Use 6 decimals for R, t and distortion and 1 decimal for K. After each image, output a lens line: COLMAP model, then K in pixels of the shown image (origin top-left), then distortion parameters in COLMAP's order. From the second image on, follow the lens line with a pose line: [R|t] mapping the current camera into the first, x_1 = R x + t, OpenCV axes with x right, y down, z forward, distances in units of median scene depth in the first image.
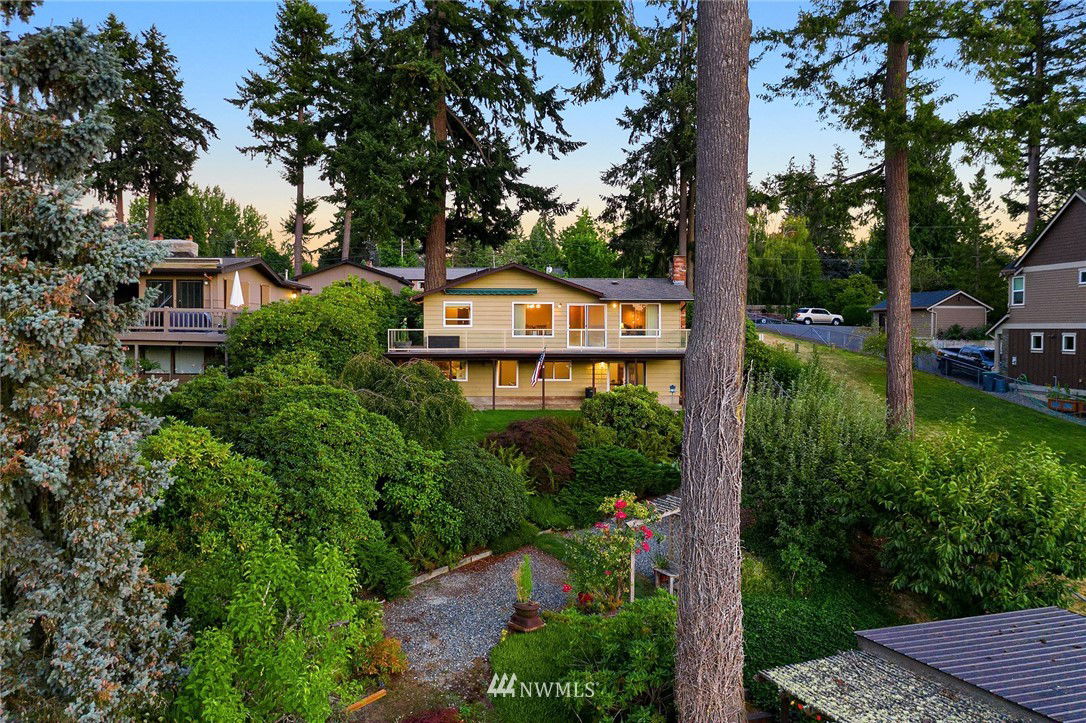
lens RADIAL K [[843.6, 0, 539.1], [0, 843.6, 351.8], [0, 0, 1]] dist [-0.015779, -0.003769]
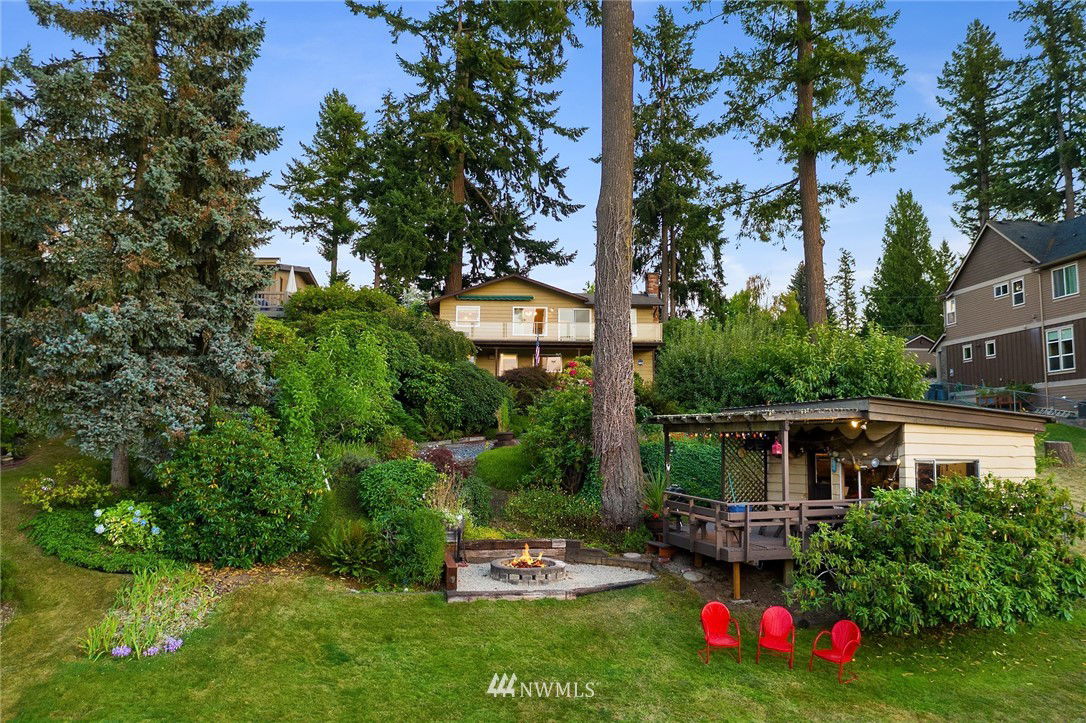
lens RADIAL K [[843.6, 0, 543.3], [0, 843.6, 357.2], [0, 0, 1]] dist [-0.015779, -0.003769]
pose [[0.999772, -0.001391, -0.021327, 0.024161], [-0.001368, 0.991671, -0.128791, 0.109202], [0.021328, 0.128791, 0.991442, -0.123568]]
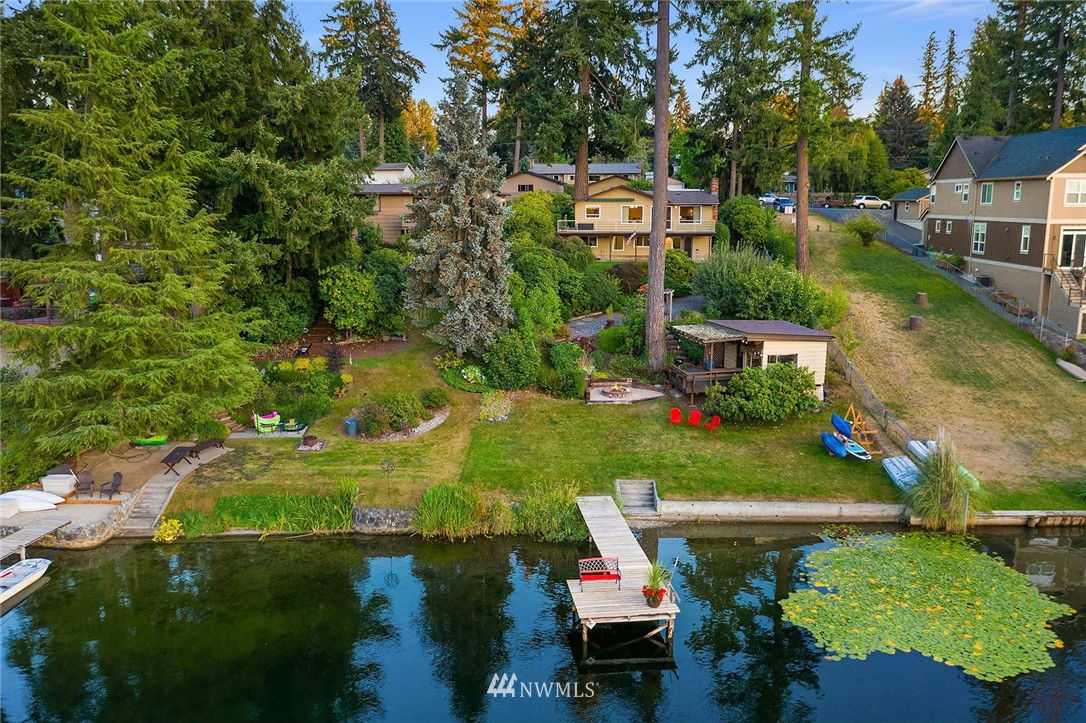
lens RADIAL K [[843.6, 0, 553.8], [0, 843.6, 360.8], [0, 0, 1]] dist [-0.015779, -0.003769]
pose [[0.987978, 0.024340, -0.152664, 0.074749], [0.000216, 0.987309, 0.158811, -0.009550], [0.154592, -0.156935, 0.975435, -0.598995]]
